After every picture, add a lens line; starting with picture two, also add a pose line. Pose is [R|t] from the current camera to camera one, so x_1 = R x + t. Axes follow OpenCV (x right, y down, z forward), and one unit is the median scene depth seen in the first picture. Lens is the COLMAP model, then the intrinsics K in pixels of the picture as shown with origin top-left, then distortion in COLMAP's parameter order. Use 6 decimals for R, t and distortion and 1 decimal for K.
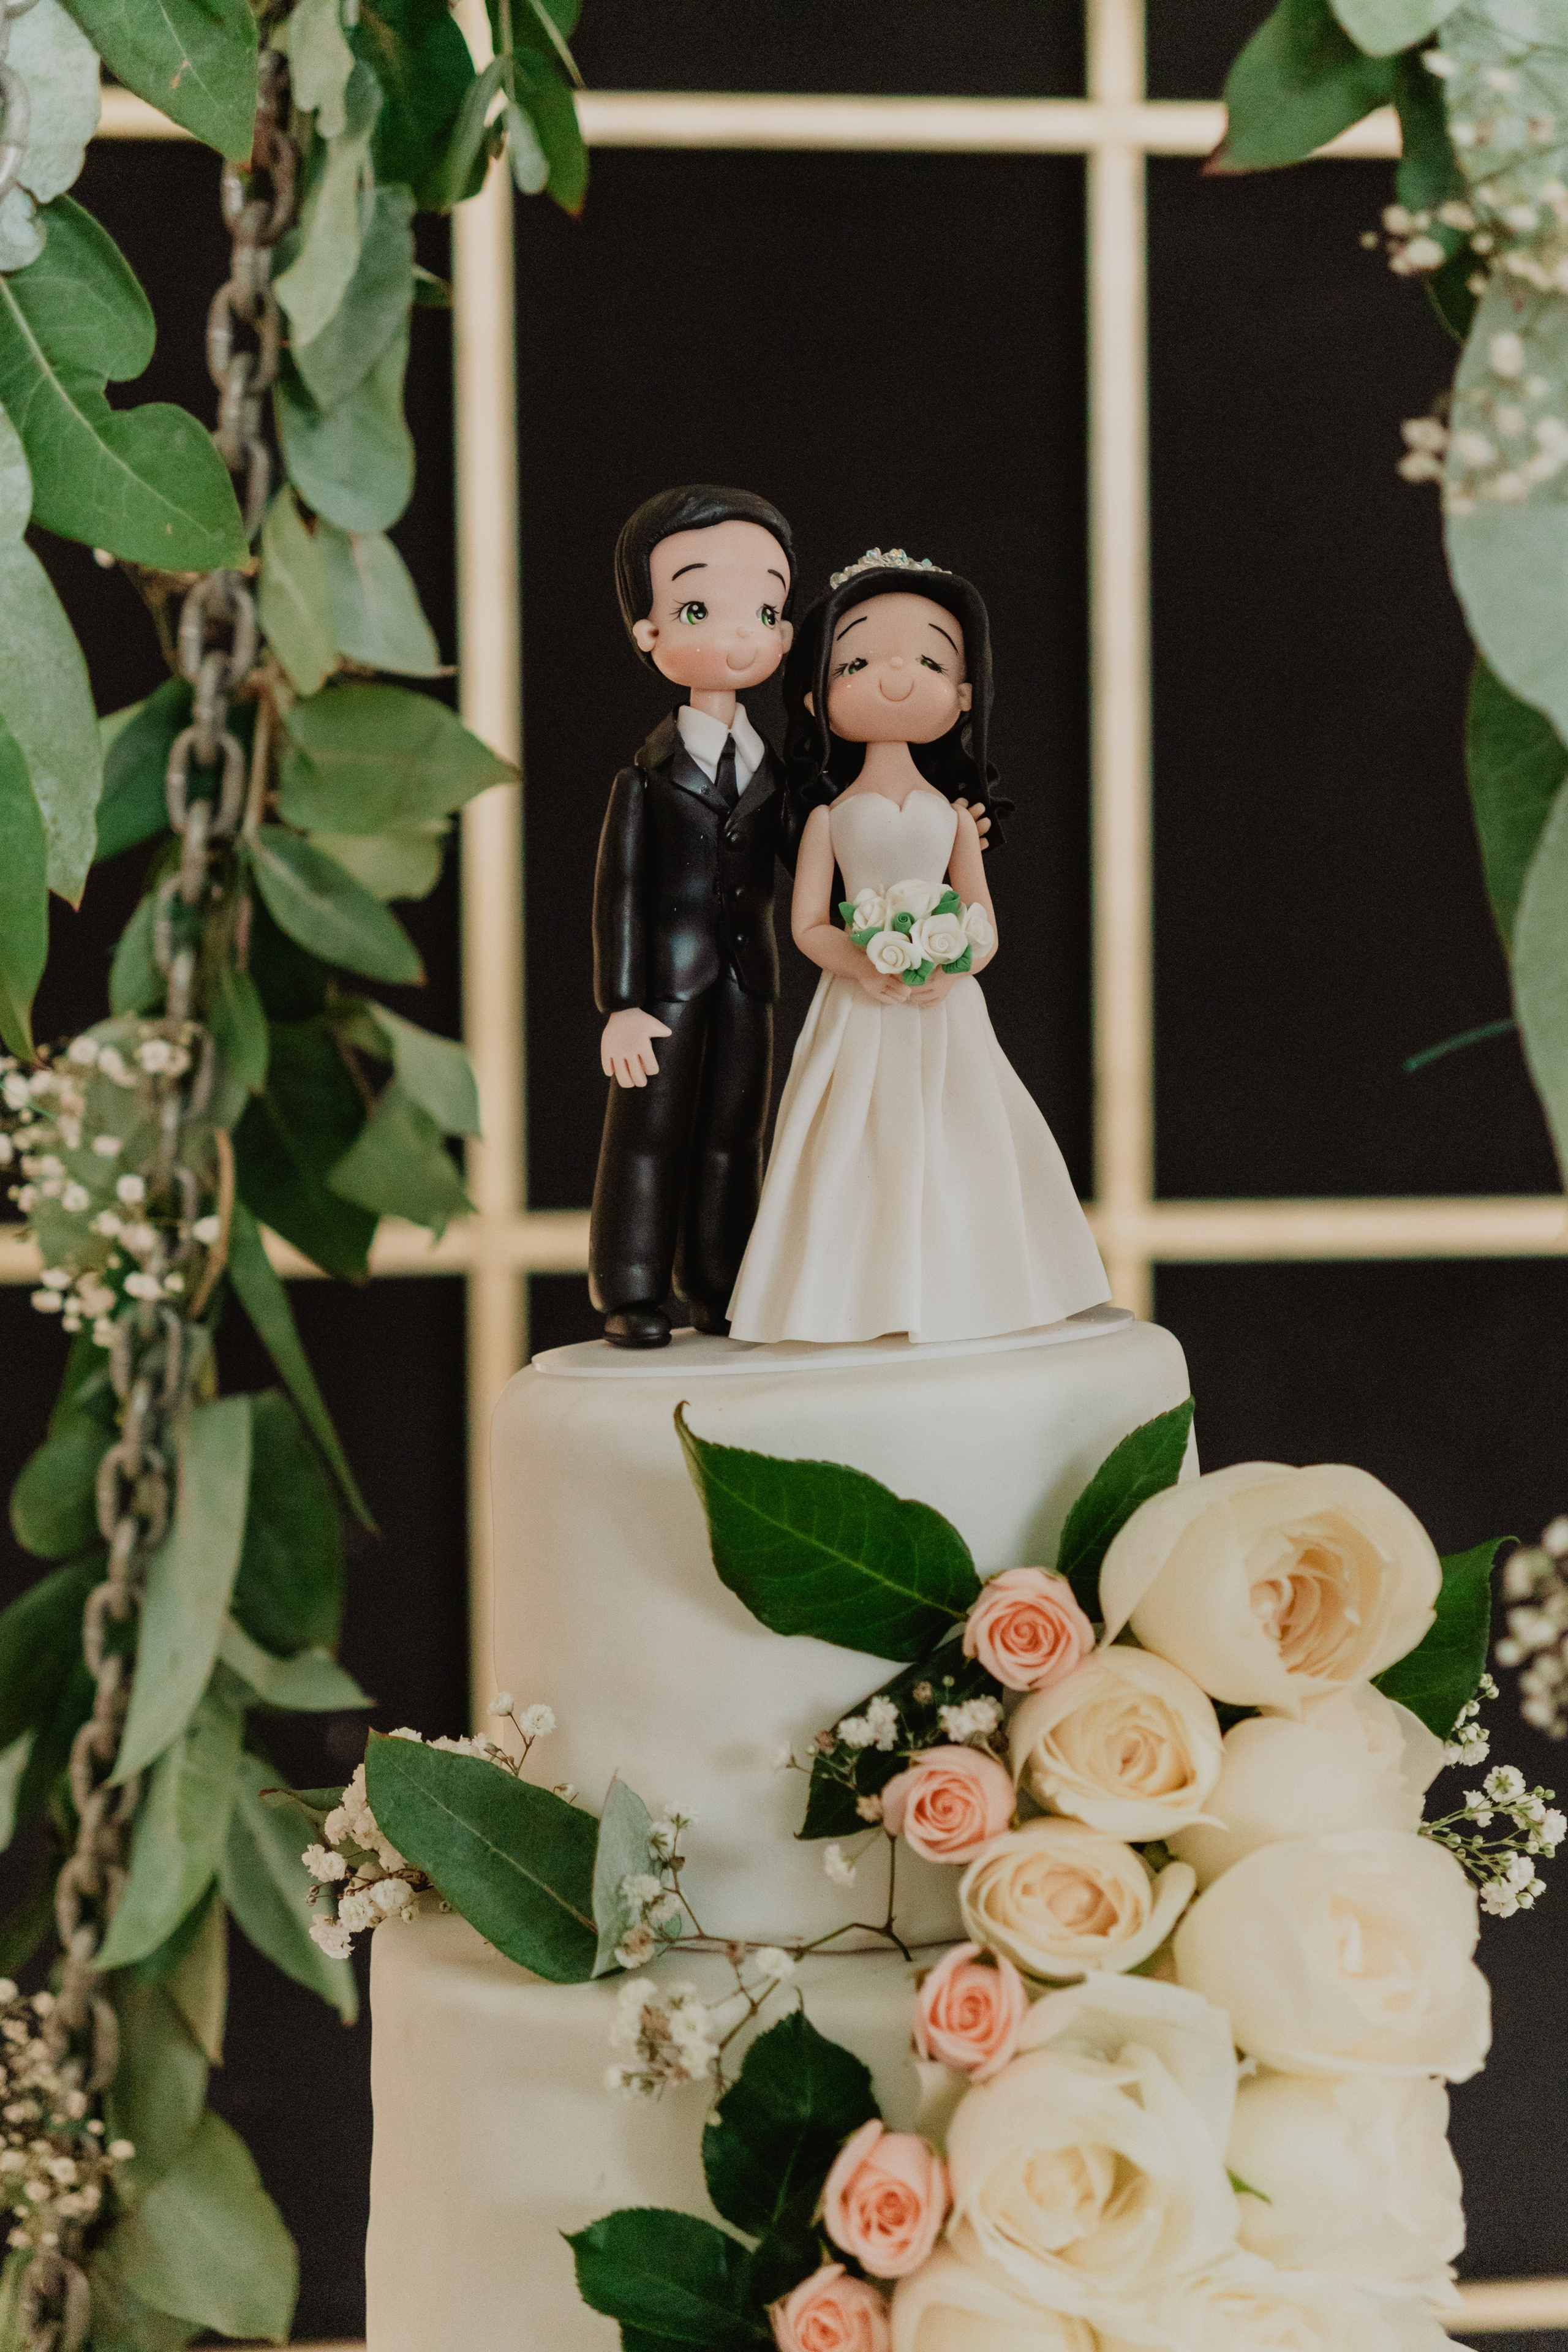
lens RADIAL K [[5049.6, 0, 782.7], [0, 5049.6, 1231.3], [0, 0, 1]] dist [0.007049, 0.086011]
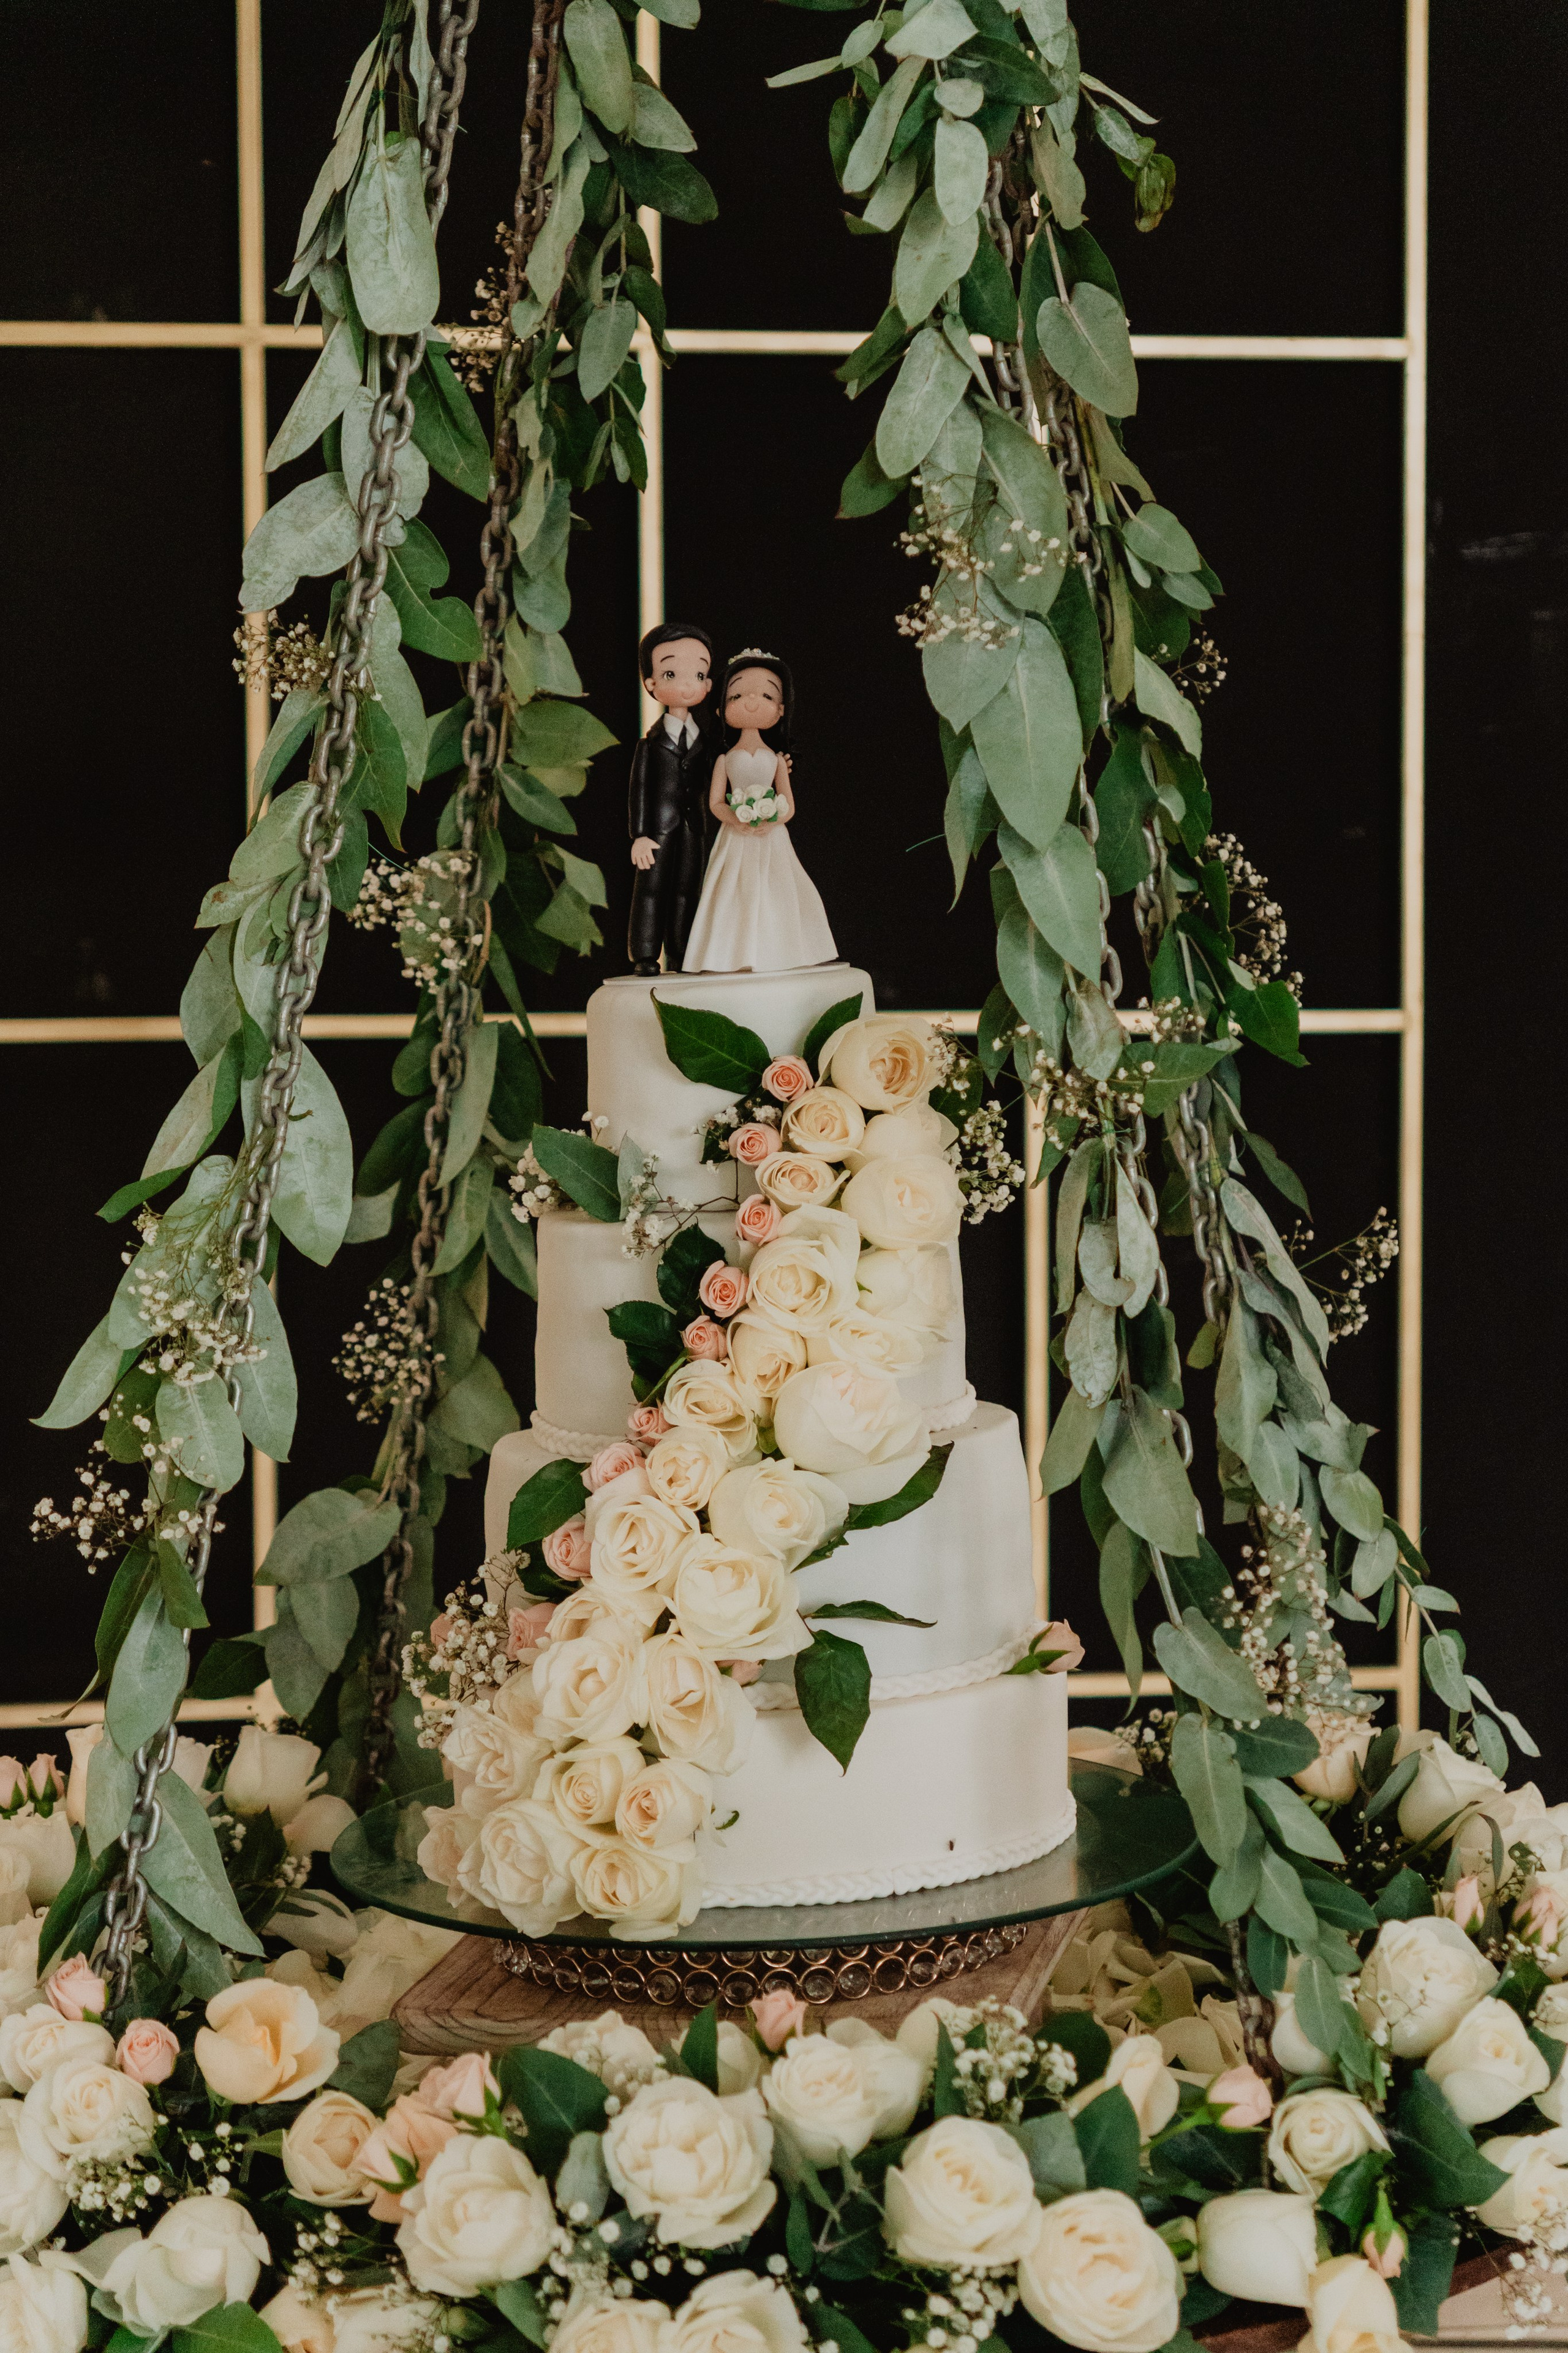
lens RADIAL K [[4355.1, 0, 869.7], [0, 4355.1, 1225.3], [0, 0, 1]] dist [0.025353, 0.298269]
pose [[0.999096, 0.007437, -0.041860, 0.145452], [-0.006505, 0.999729, 0.022348, 0.082641], [0.042015, -0.022056, 0.998874, -0.955990]]
